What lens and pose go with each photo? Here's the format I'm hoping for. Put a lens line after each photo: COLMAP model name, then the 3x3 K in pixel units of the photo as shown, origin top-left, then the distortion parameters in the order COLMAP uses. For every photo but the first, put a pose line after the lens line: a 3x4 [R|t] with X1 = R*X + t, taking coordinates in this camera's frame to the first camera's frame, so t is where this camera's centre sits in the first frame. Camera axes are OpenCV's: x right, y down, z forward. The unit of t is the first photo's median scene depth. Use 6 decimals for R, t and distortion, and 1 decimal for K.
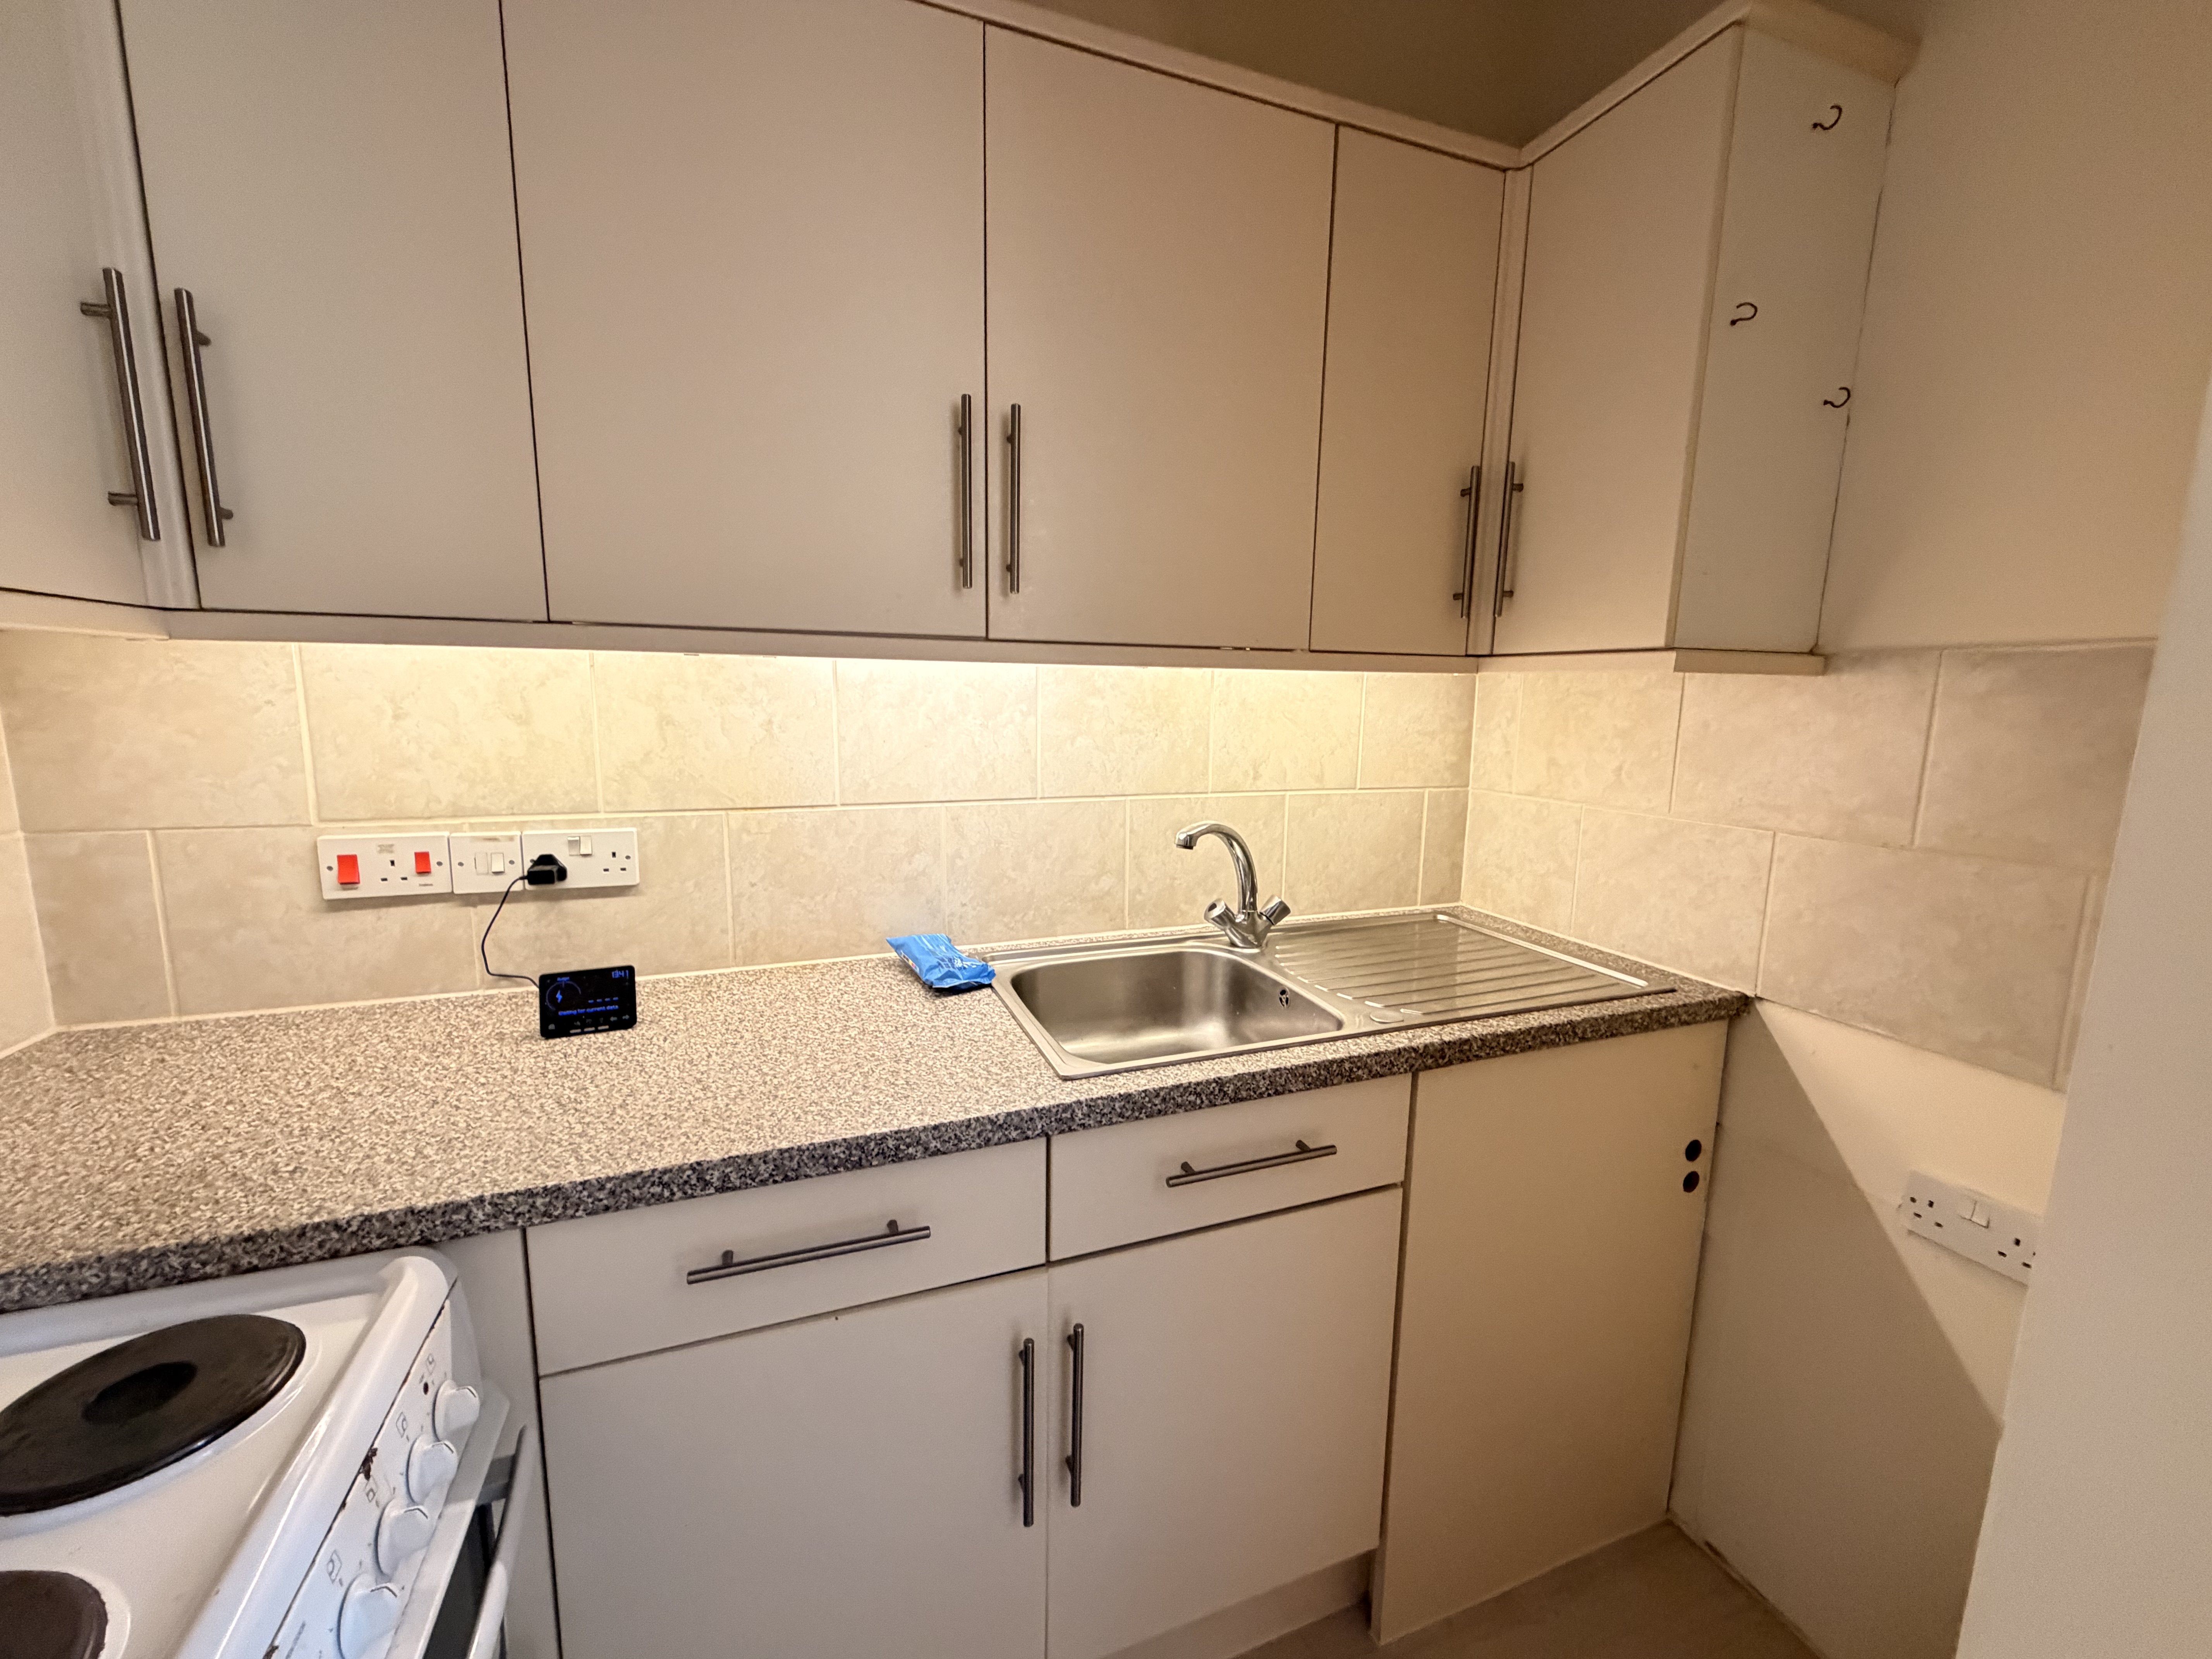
lens RADIAL K [[879.8, 0, 1097.2], [0, 879.8, 828.0], [0, 0, 1]] dist [0.002017, -0.000086]
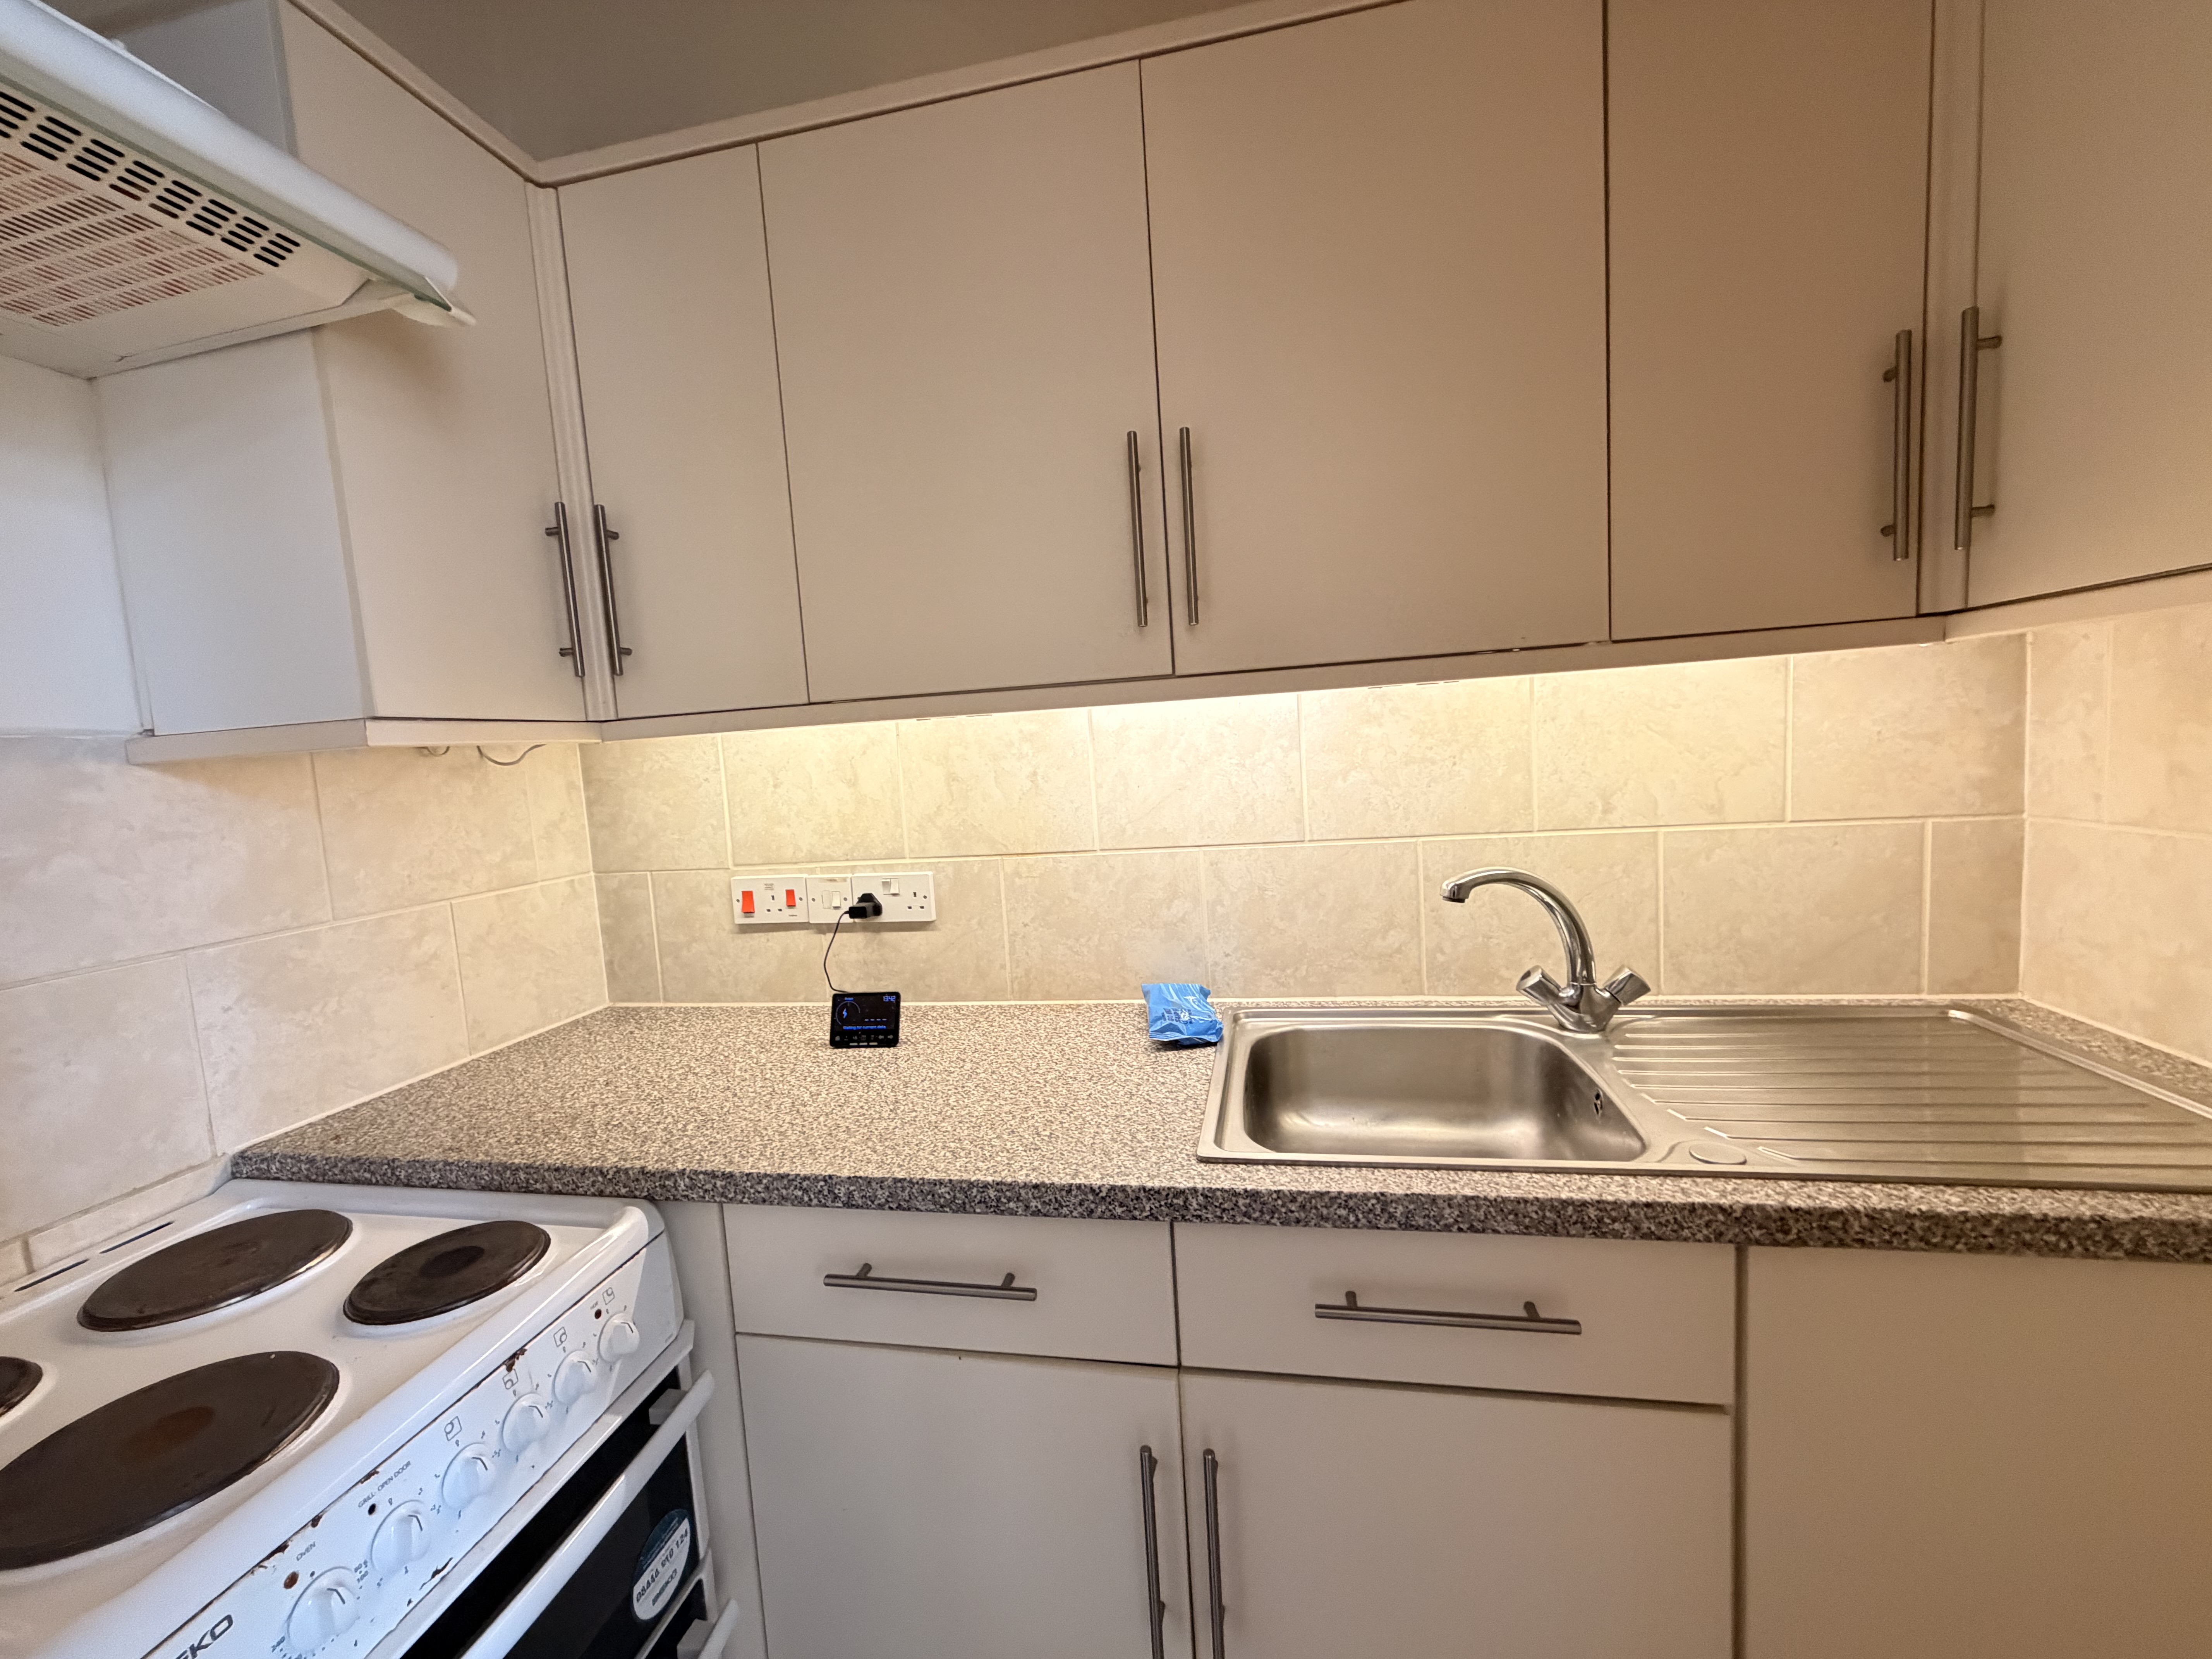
lens RADIAL K [[879.8, 0, 1103.5], [0, 879.8, 826.9], [0, 0, 1]] dist [0.002017, -0.000086]
pose [[0.847008, -0.020739, -0.531176, 0.306831], [-0.004594, 0.998916, -0.046326, -0.006968], [0.531561, 0.041678, 0.845994, 0.157583]]
